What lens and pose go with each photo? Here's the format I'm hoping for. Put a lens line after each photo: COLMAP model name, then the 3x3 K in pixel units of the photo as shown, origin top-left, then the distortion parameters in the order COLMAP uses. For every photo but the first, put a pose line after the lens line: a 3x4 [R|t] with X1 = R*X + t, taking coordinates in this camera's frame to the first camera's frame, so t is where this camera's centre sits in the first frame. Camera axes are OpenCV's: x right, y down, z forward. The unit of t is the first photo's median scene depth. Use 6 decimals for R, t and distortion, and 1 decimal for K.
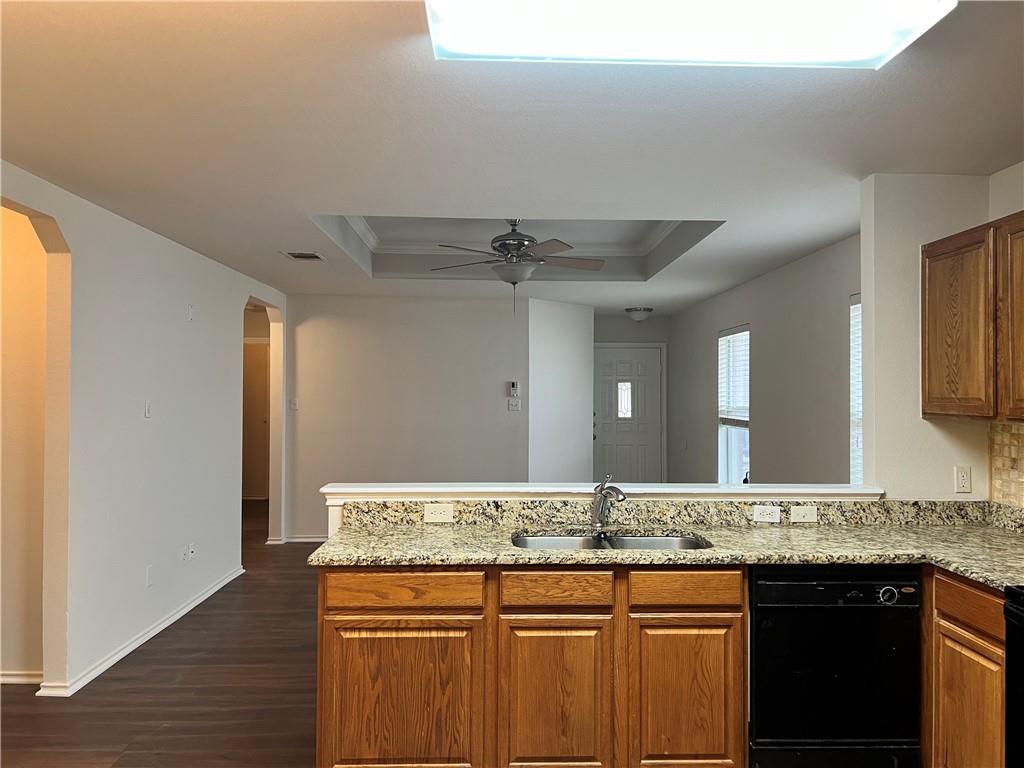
lens RADIAL K [[748.4, 0, 512.0], [0, 748.4, 384.0], [0, 0, 1]] dist [0.216718, -0.001342]
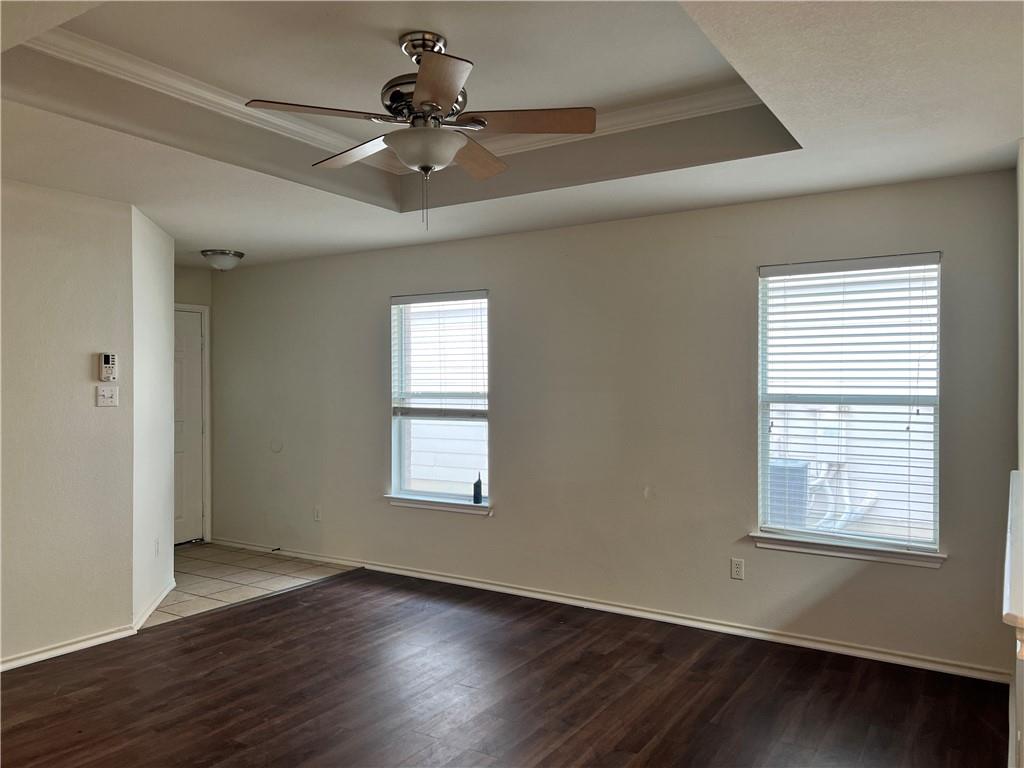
lens RADIAL K [[771.4, 0, 512.0], [0, 771.4, 384.0], [0, 0, 1]] dist [0.032434, -0.005869]
pose [[0.562411, -0.003422, 0.826851, -0.304326], [-0.010108, 0.999888, 0.011014, 0.010154], [-0.826796, -0.014552, 0.562313, 0.452153]]
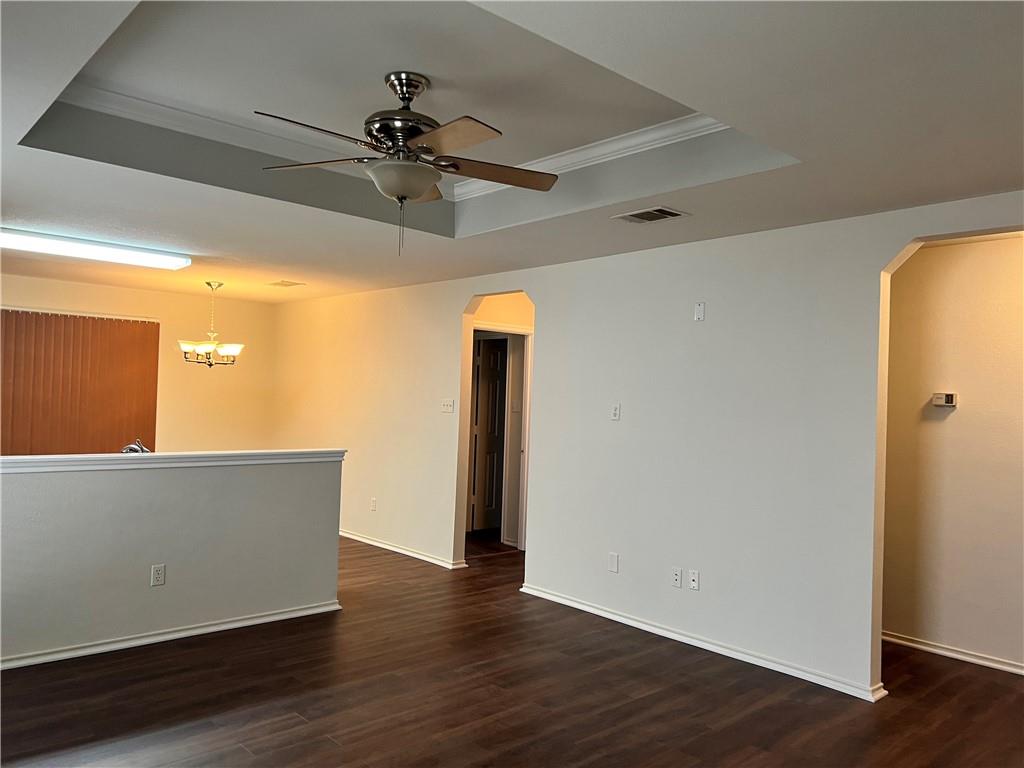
lens RADIAL K [[771.4, 0, 512.0], [0, 771.4, 384.0], [0, 0, 1]] dist [0.032434, -0.005869]
pose [[-0.758824, -0.044362, -0.649784, 0.230922], [-0.027036, 0.998963, -0.036628, 0.021112], [0.650735, -0.010227, -0.759236, 1.085203]]
